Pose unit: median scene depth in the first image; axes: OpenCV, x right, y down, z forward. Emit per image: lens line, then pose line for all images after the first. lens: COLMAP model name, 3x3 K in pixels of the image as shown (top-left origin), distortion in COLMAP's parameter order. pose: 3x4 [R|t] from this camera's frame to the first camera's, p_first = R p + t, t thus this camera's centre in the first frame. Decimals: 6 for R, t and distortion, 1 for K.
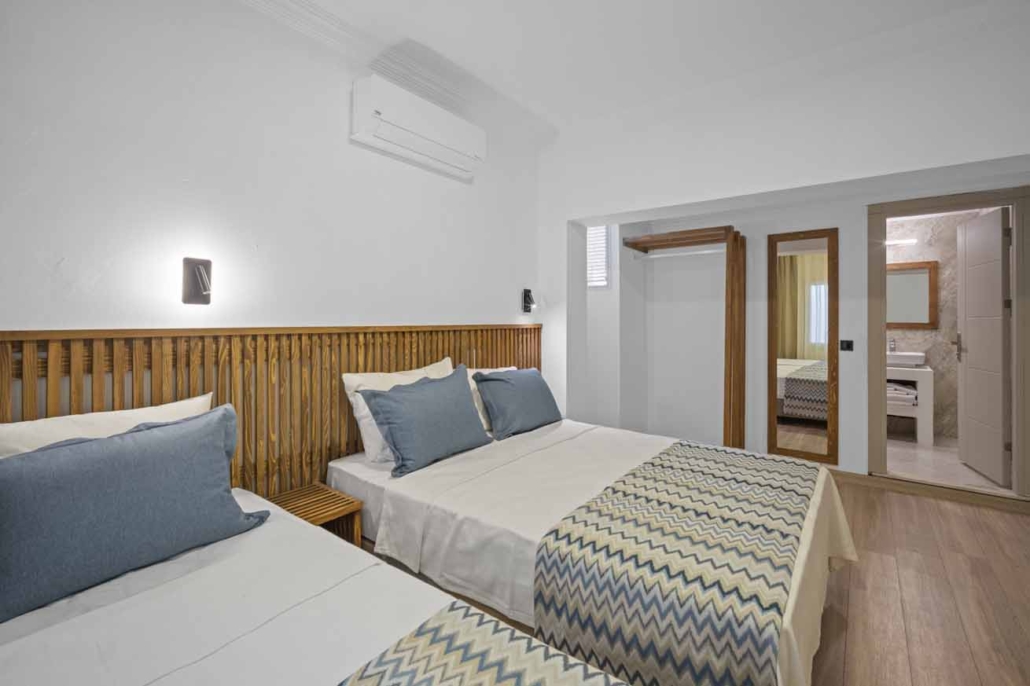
lens RADIAL K [[456.0, 0, 501.9], [0, 456.0, 317.0], [0, 0, 1]] dist [0.016131, 0.001634]
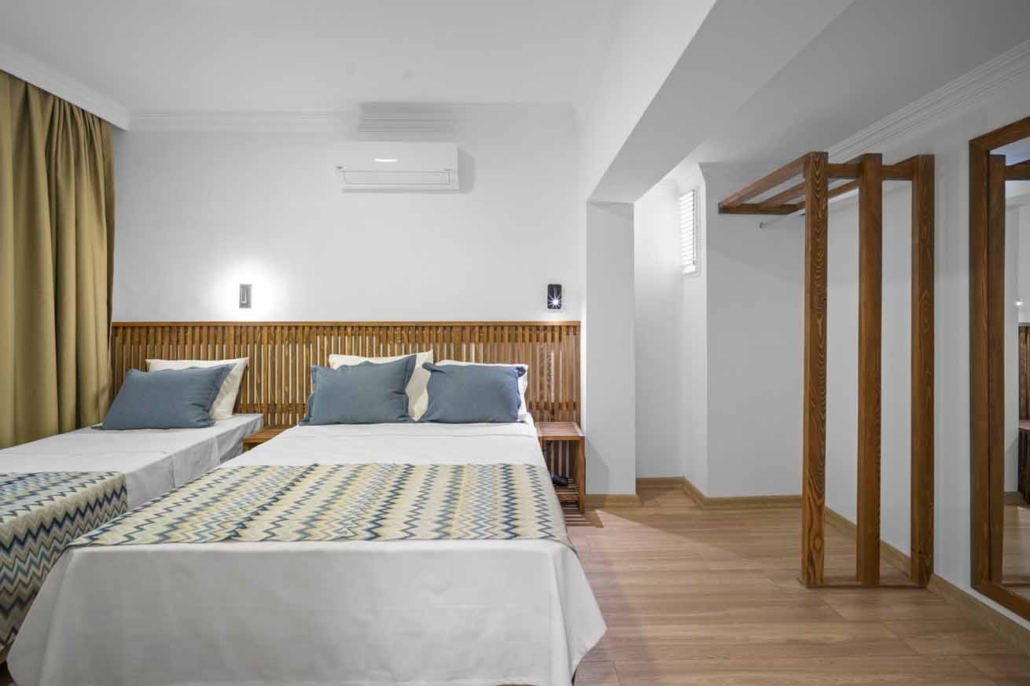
lens RADIAL K [[456.0, 0, 499.1], [0, 456.0, 316.6], [0, 0, 1]] dist [0.016131, 0.001634]
pose [[0.625387, -0.007560, -0.780278, 1.258088], [0.006250, 0.999970, -0.004679, 0.016720], [0.780290, -0.001951, 0.625415, 0.570089]]
